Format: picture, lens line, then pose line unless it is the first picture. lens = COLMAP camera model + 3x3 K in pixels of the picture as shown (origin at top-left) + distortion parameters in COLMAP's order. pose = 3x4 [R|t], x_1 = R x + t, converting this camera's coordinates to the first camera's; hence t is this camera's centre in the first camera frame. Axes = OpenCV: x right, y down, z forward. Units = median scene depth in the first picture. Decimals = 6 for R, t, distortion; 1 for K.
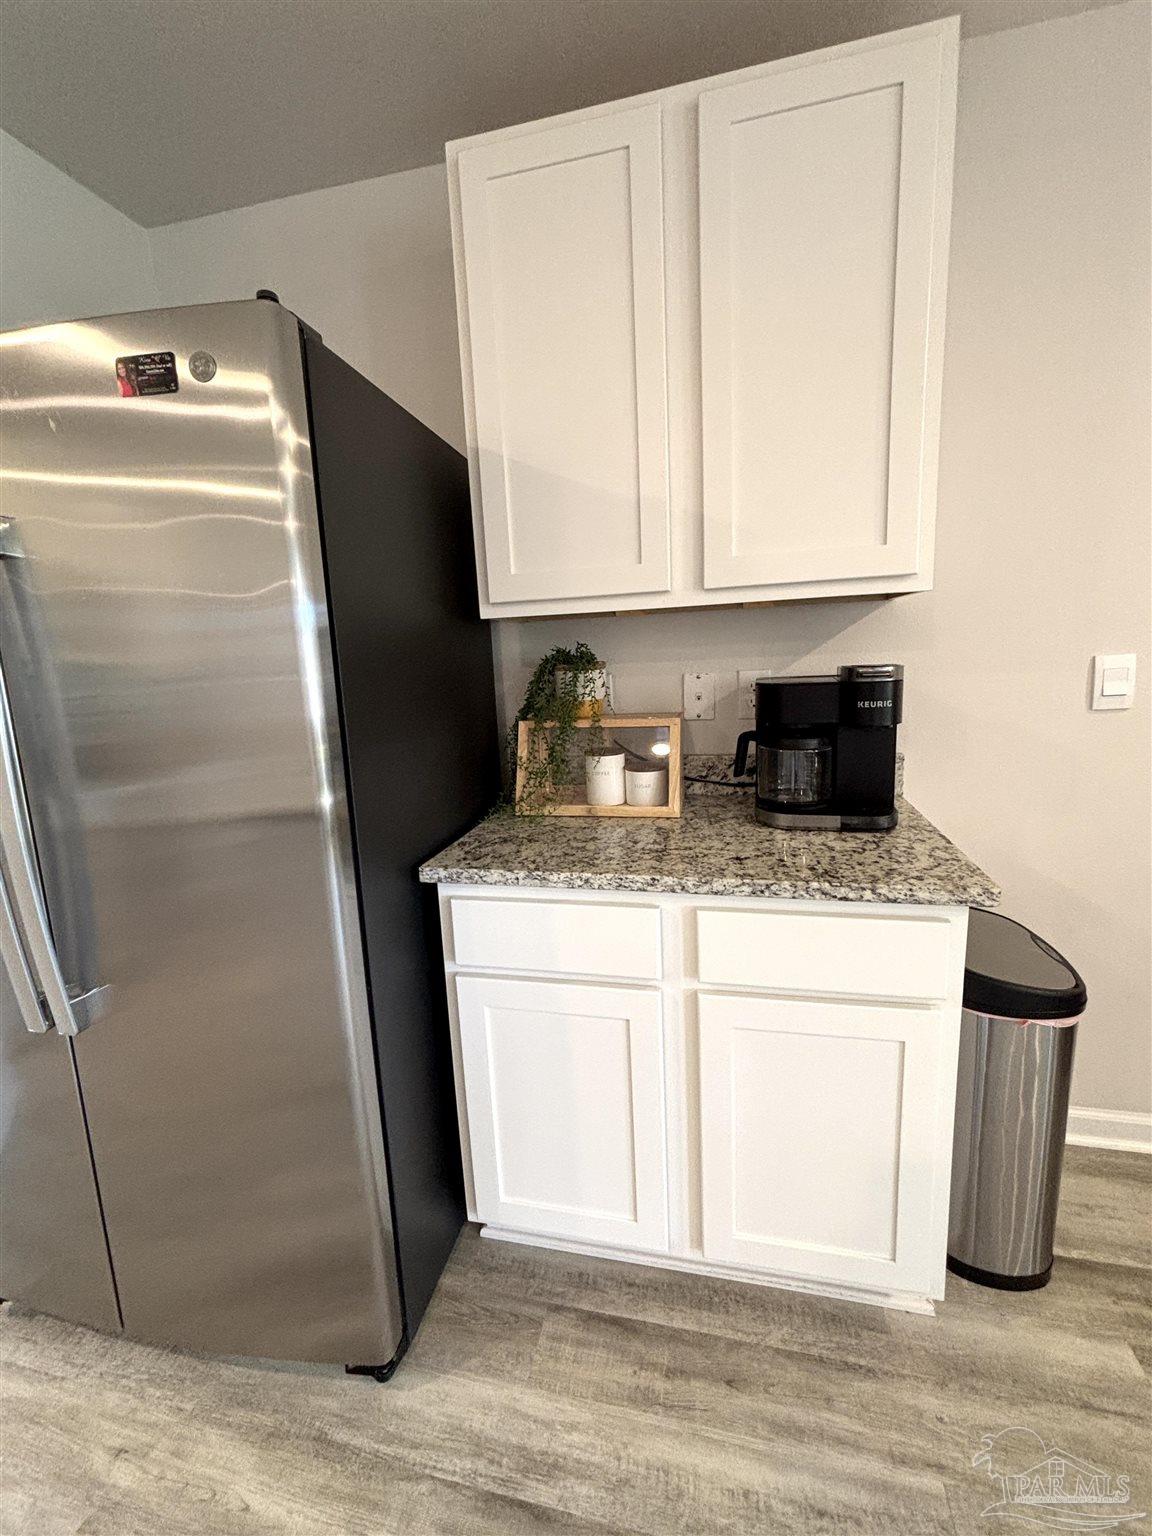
lens RADIAL K [[717.0, 0, 567.6], [0, 717.0, 780.0], [0, 0, 1]] dist [-0.000053, -0.000019]
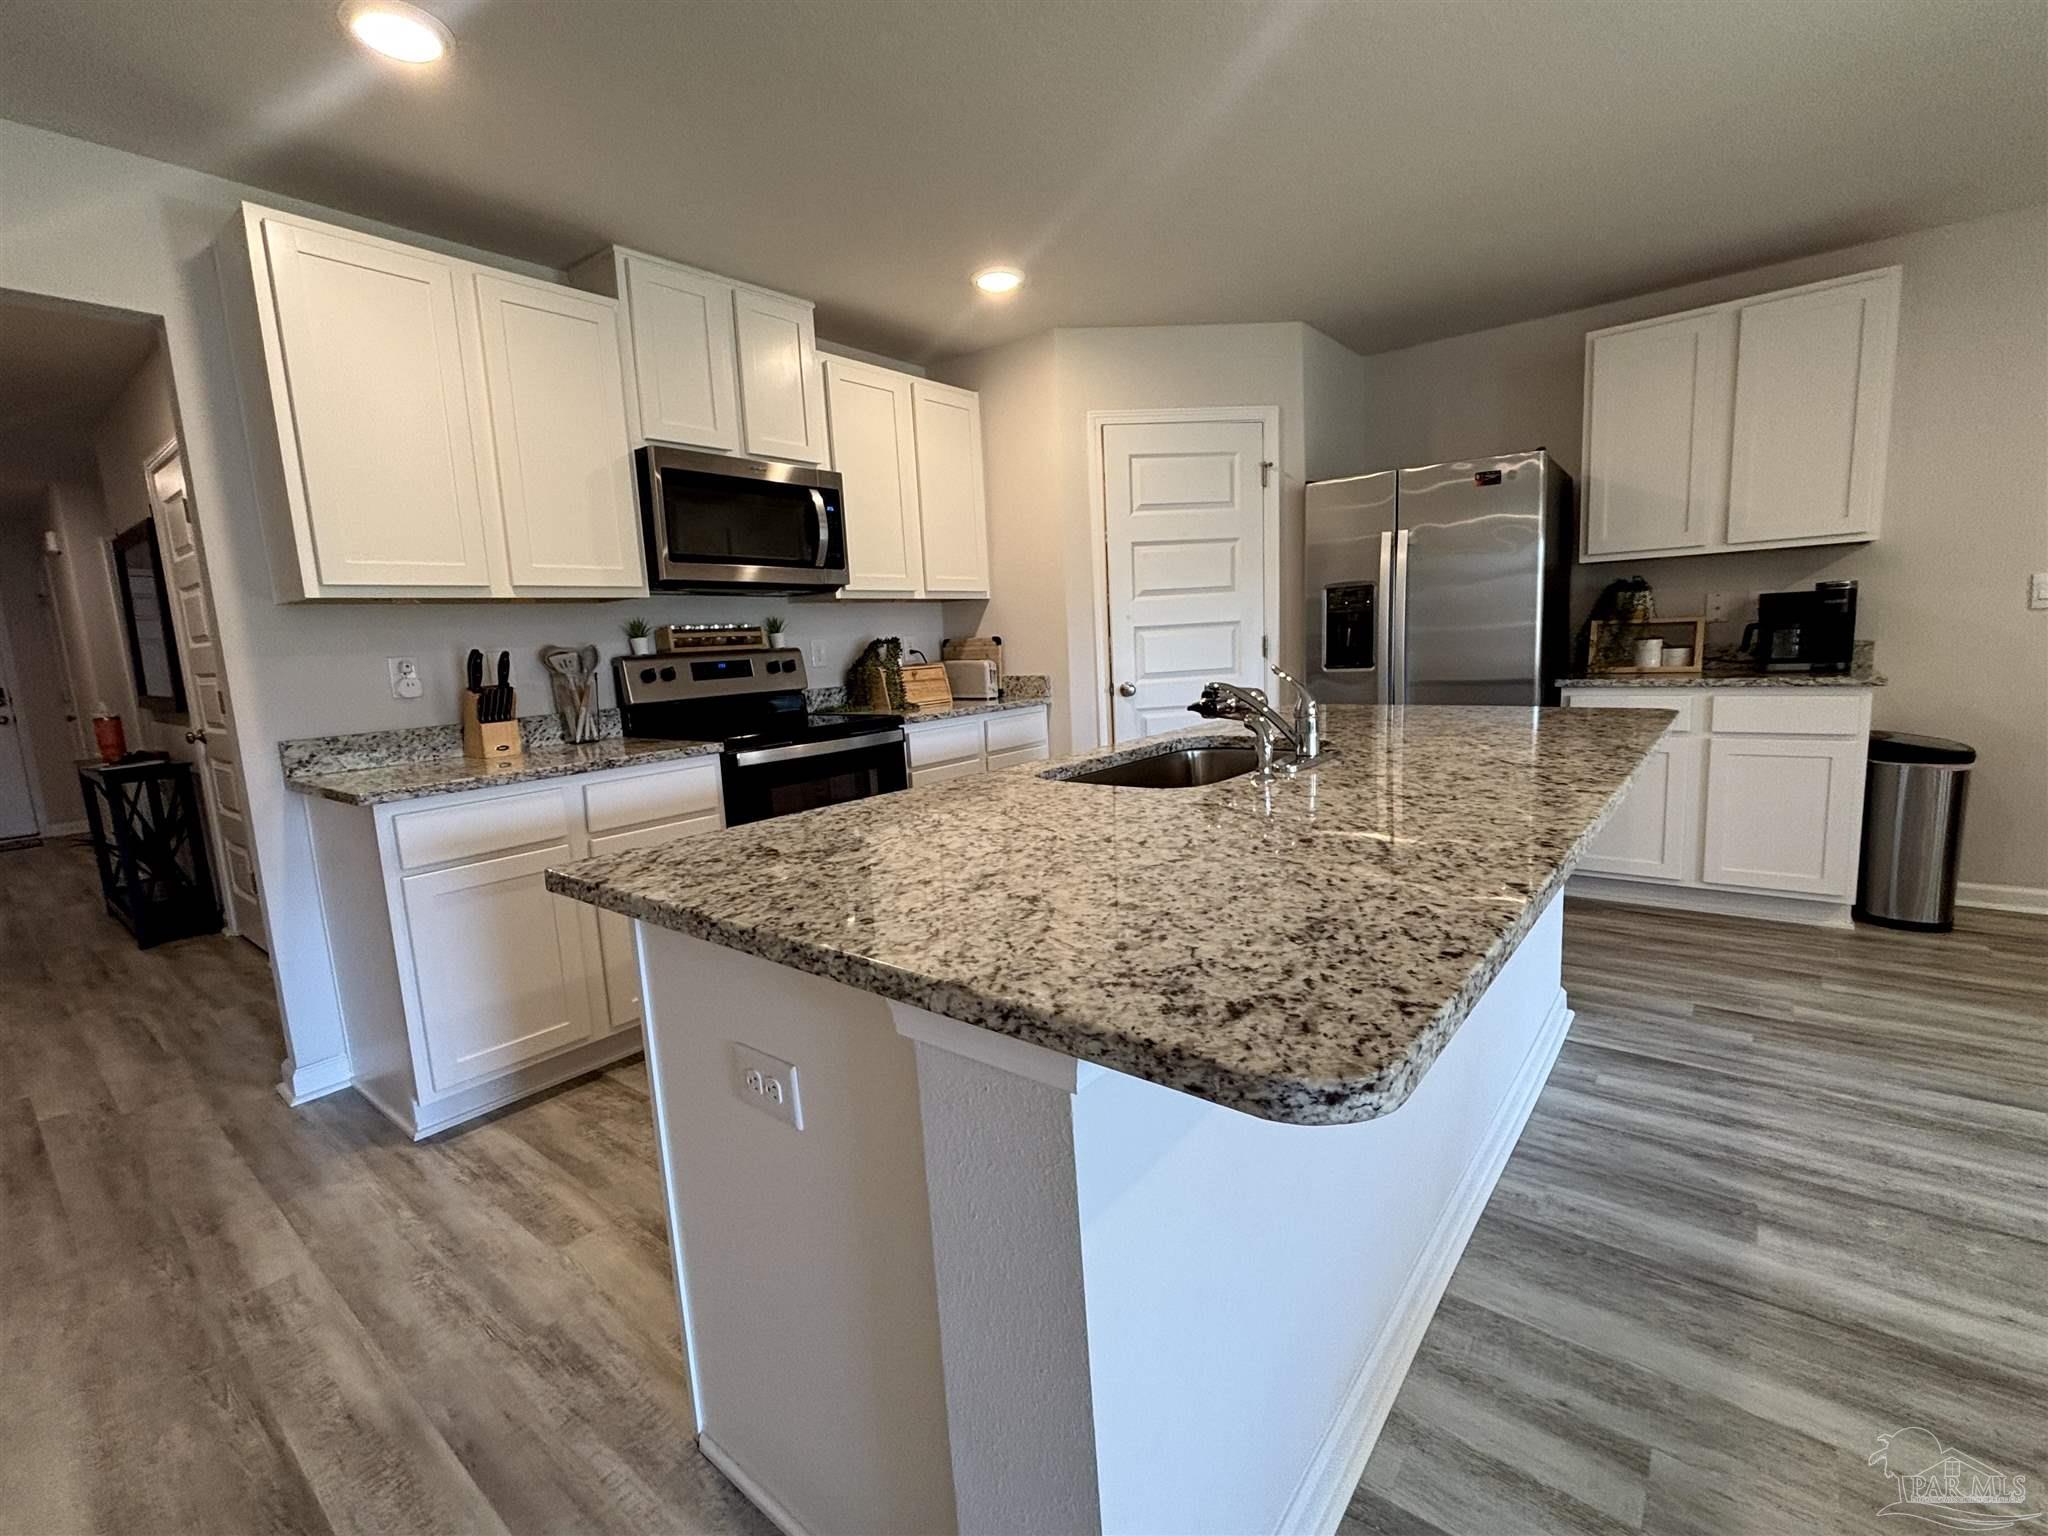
lens RADIAL K [[904.7, 0, 1030.7], [0, 904.7, 759.6], [0, 0, 1]] dist [0.004295, 0.000880]
pose [[0.901434, 0.060776, -0.428629, -0.346774], [-0.065265, 0.997859, 0.004231, 0.350495], [0.427969, 0.024160, 0.903471, -1.651662]]
